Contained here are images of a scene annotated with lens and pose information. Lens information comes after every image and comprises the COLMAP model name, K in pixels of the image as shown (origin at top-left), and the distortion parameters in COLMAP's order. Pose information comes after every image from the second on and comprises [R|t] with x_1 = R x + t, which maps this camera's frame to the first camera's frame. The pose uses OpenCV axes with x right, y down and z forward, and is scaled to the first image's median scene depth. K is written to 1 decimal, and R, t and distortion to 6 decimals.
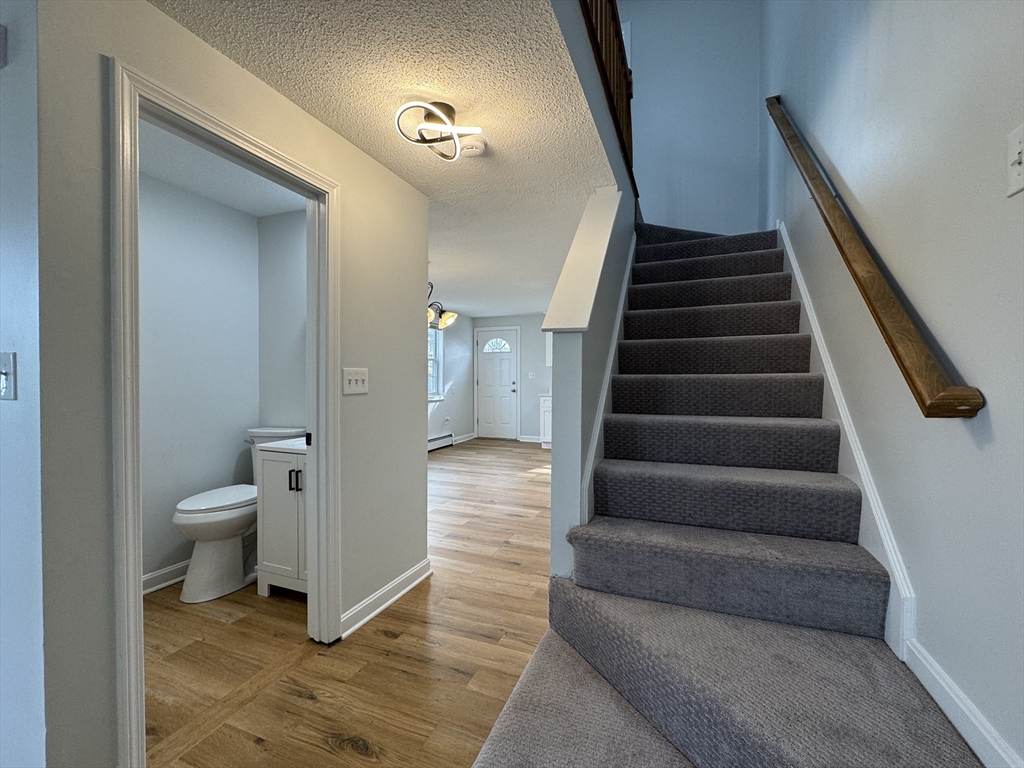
lens RADIAL K [[438.7, 0, 512.0], [0, 438.7, 384.0], [0, 0, 1]] dist [-0.001967, -0.000475]
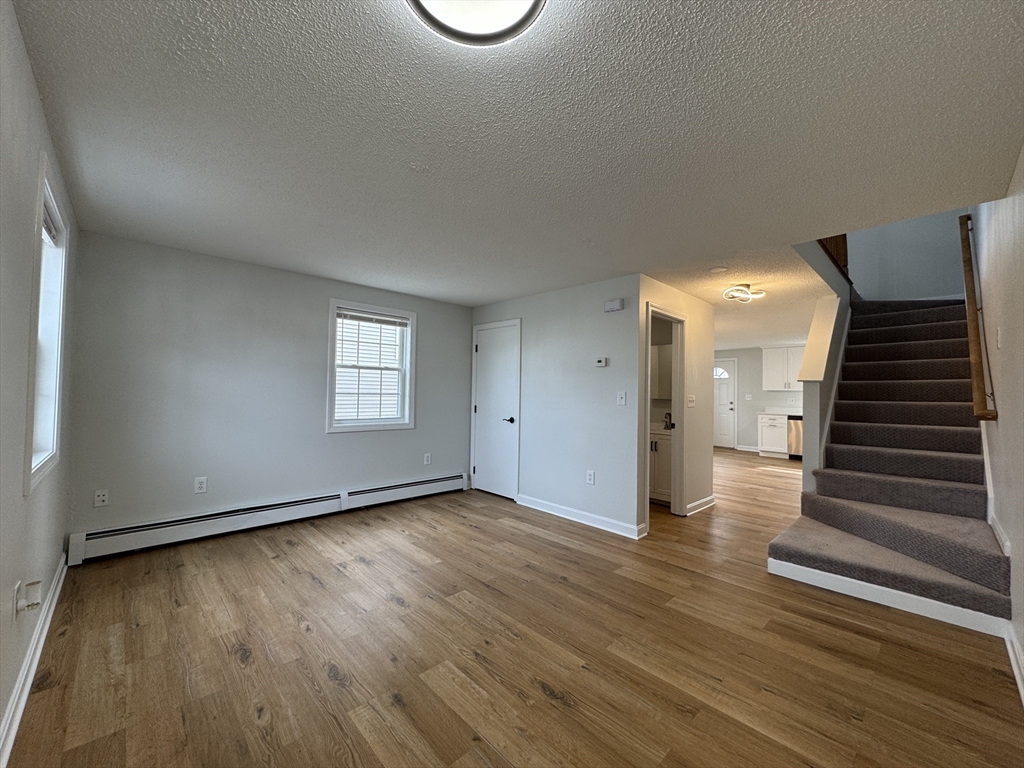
lens RADIAL K [[407.0, 0, 512.0], [0, 407.0, 384.0], [0, 0, 1]] dist [-0.001055, -0.000533]
pose [[0.910068, 0.004460, -0.414435, -0.170501], [-0.022003, 0.999052, -0.037565, 0.001990], [0.413874, 0.043306, 0.909303, -0.642012]]
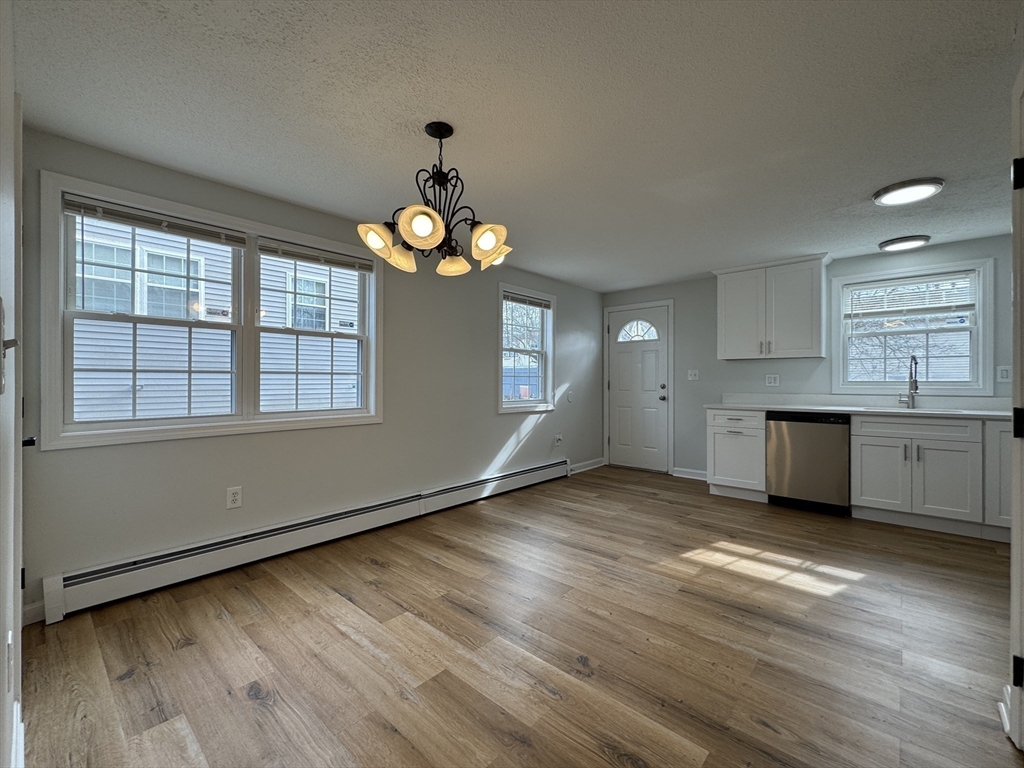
lens RADIAL K [[438.7, 0, 512.0], [0, 438.7, 384.0], [0, 0, 1]] dist [-0.001967, -0.000475]
pose [[0.938868, 0.004471, -0.344248, 0.035112], [-0.008435, 0.999914, -0.010019, 0.004461], [0.344174, 0.012311, 0.938825, 0.603437]]
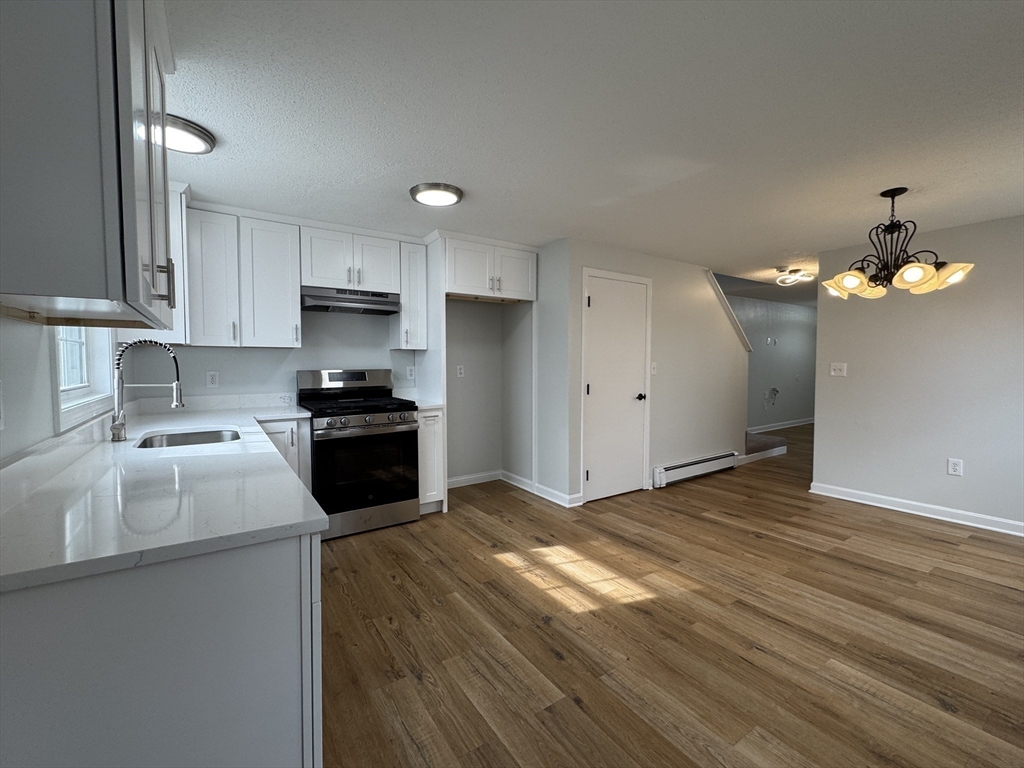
lens RADIAL K [[438.7, 0, 512.0], [0, 438.7, 384.0], [0, 0, 1]] dist [-0.001967, -0.000475]
pose [[-0.827746, -0.023010, 0.560632, -0.116640], [0.013072, 0.998097, 0.060266, -0.046243], [-0.560951, 0.057214, -0.825869, 1.933000]]
